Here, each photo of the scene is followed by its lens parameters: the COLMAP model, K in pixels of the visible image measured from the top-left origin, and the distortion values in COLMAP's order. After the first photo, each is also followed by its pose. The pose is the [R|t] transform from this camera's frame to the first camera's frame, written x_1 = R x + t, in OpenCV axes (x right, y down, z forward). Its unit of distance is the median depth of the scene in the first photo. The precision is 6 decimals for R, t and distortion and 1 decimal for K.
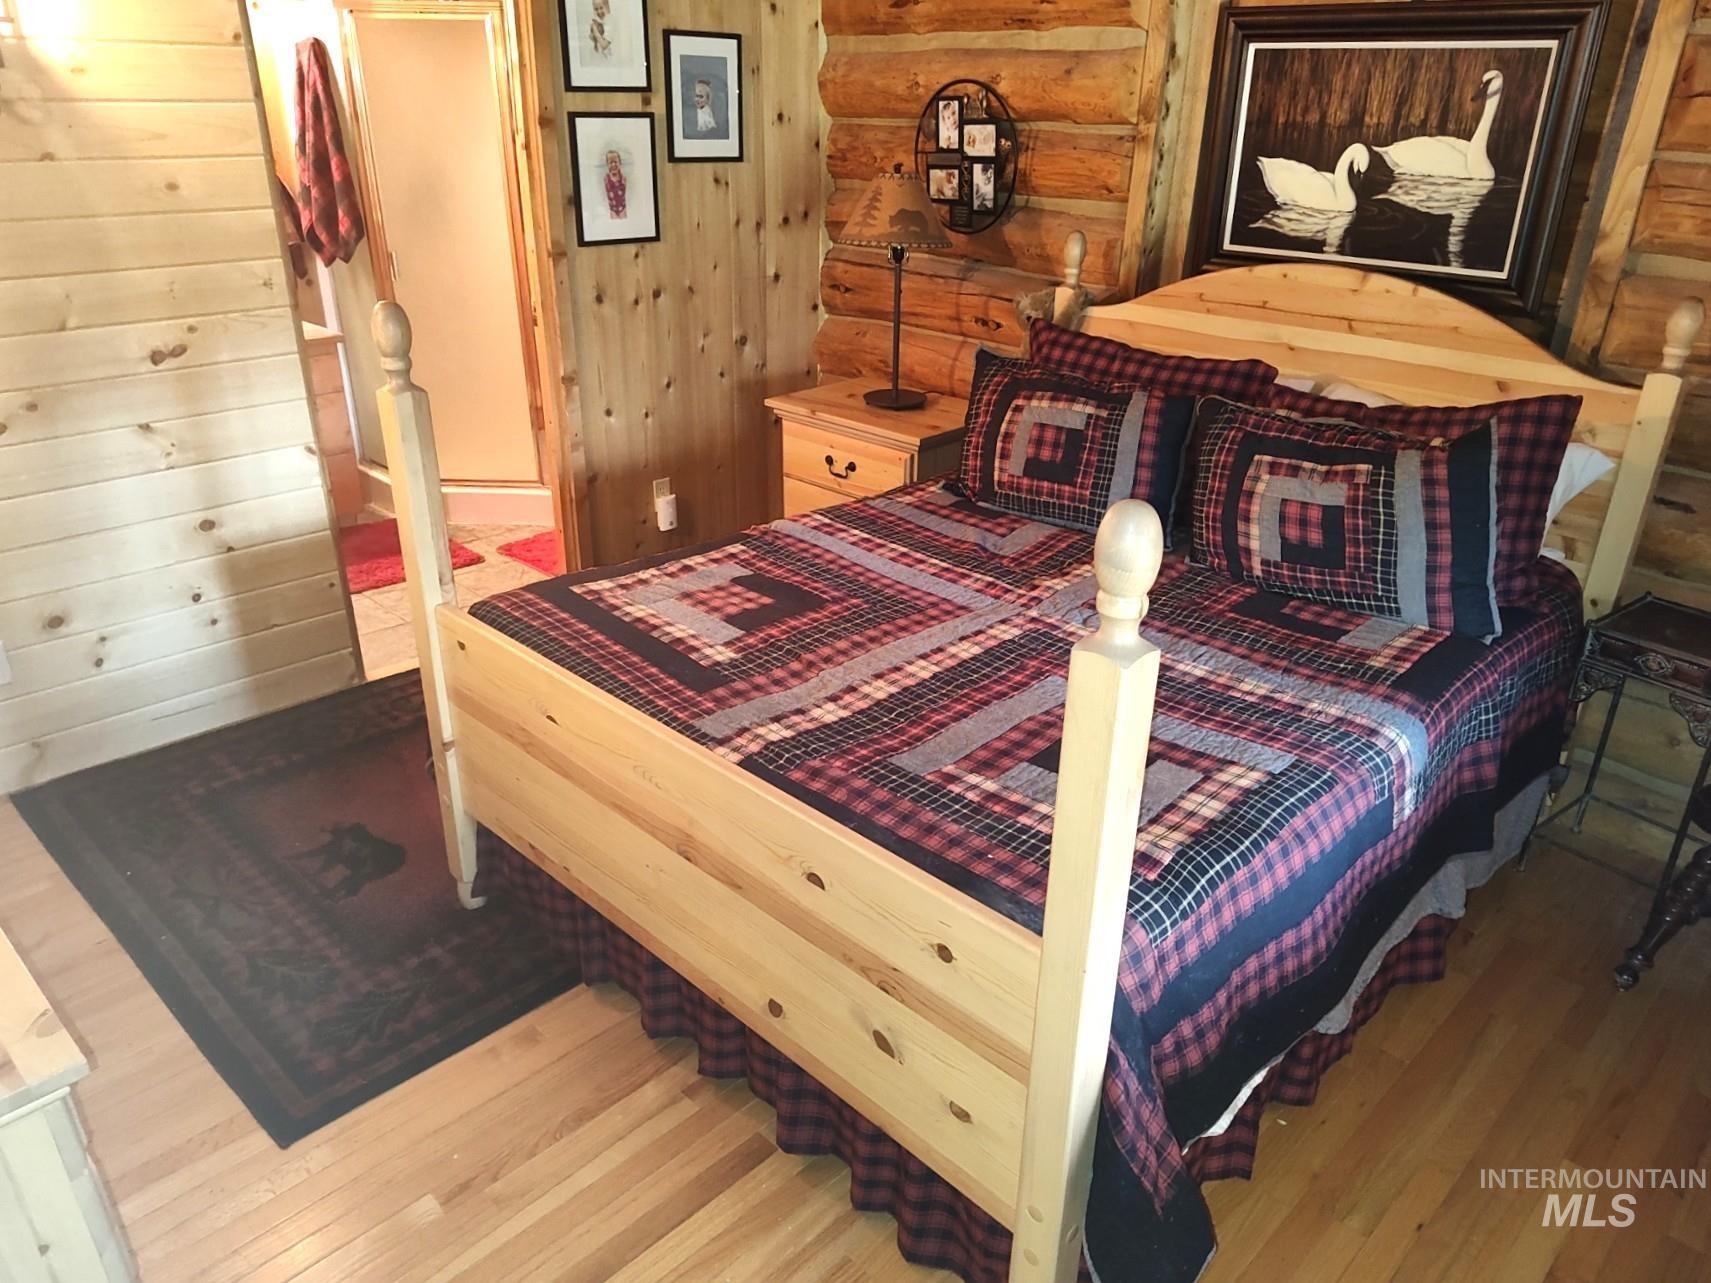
lens RADIAL K [[1174.1, 0, 855.5], [0, 1174.1, 641.5], [0, 0, 1]] dist [-0.007192, -0.035716]
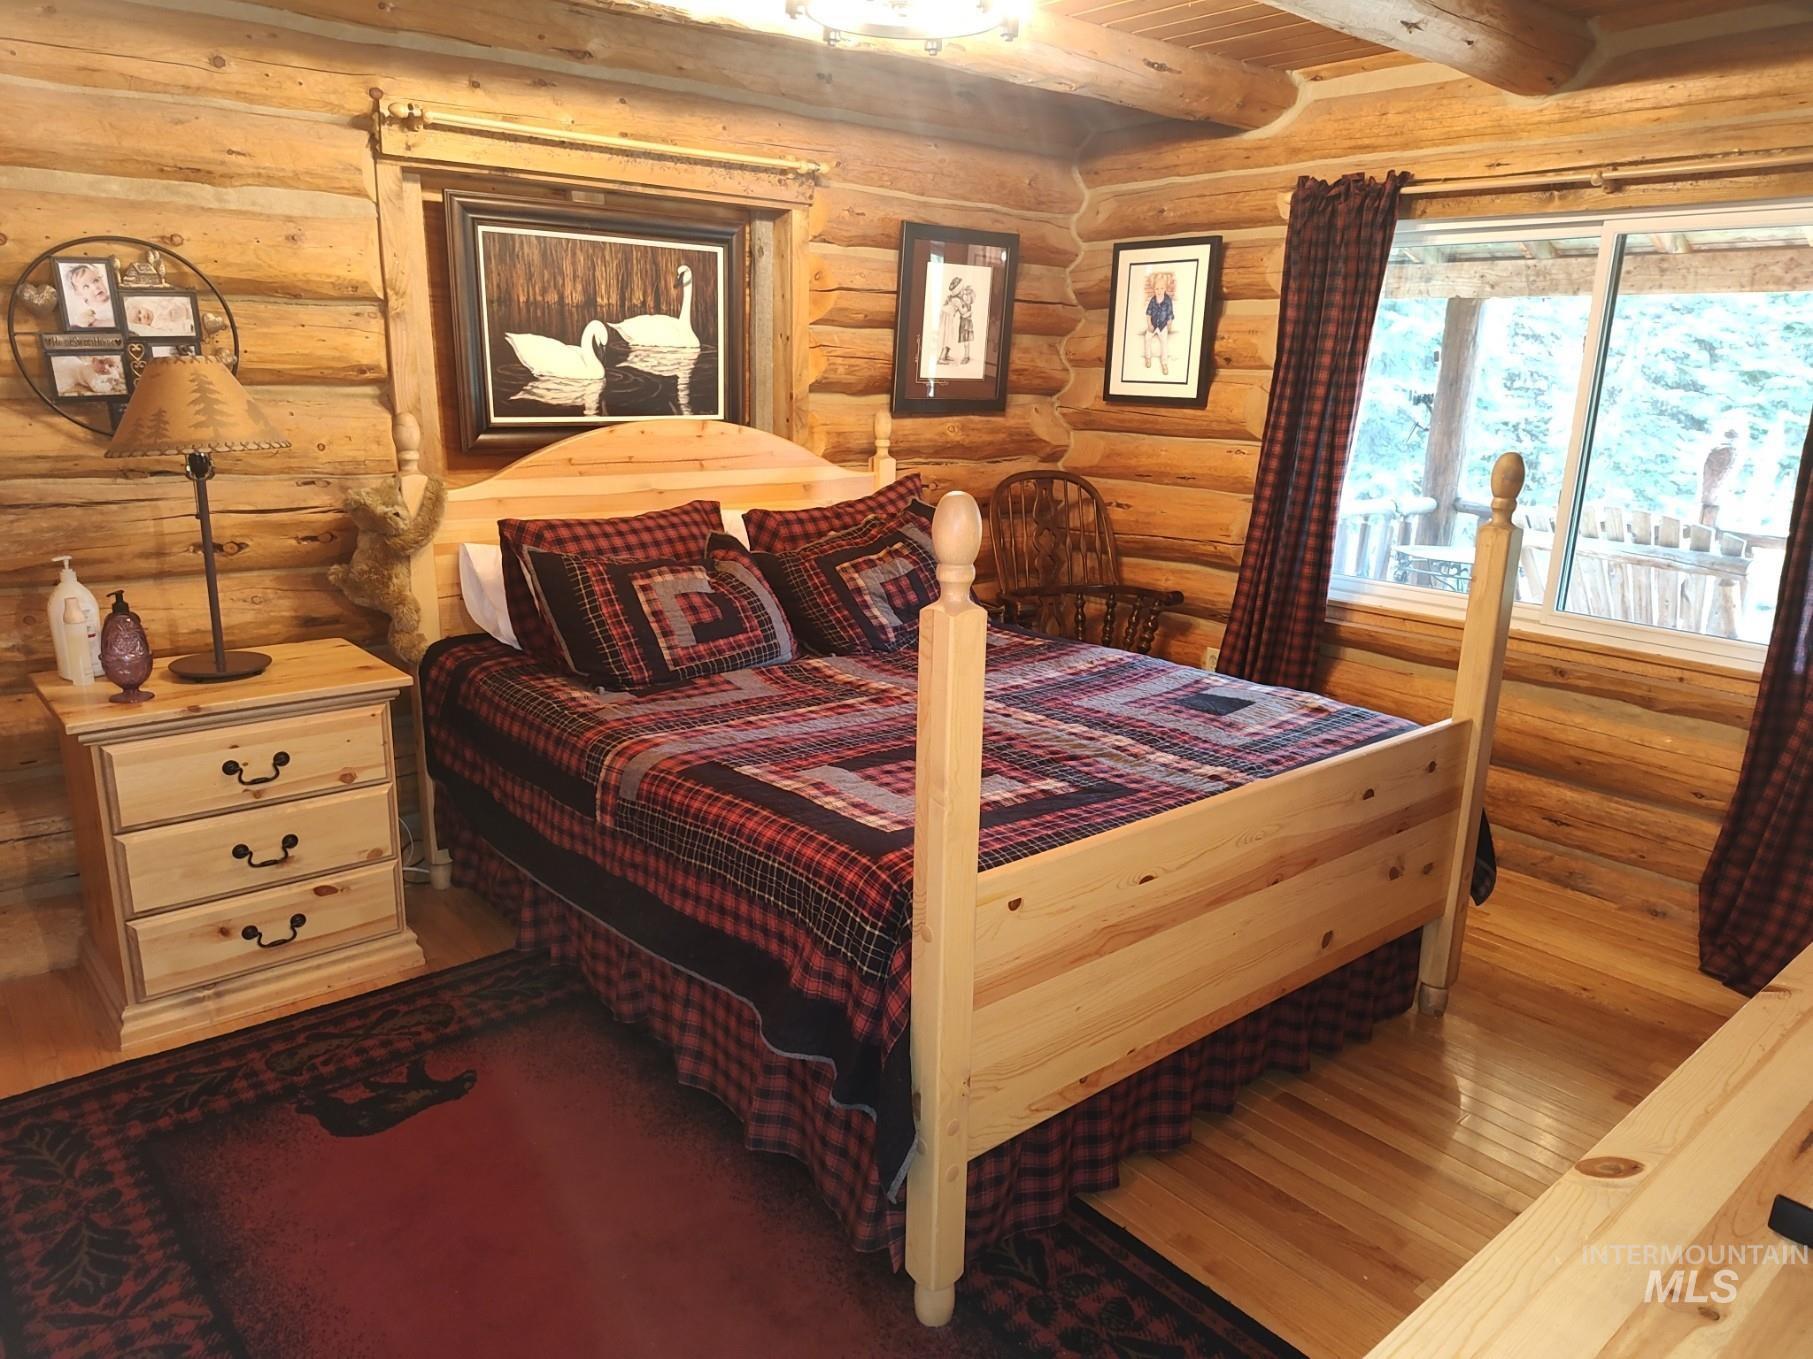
lens RADIAL K [[1235.8, 0, 906.5], [0, 1235.8, 679.5], [0, 0, 1]] dist [-0.055420, -0.007939]
pose [[0.093067, -0.248196, 0.964229, -0.774011], [0.394219, 0.898475, 0.193220, -0.221520], [-0.914292, 0.362135, 0.181462, 0.625440]]
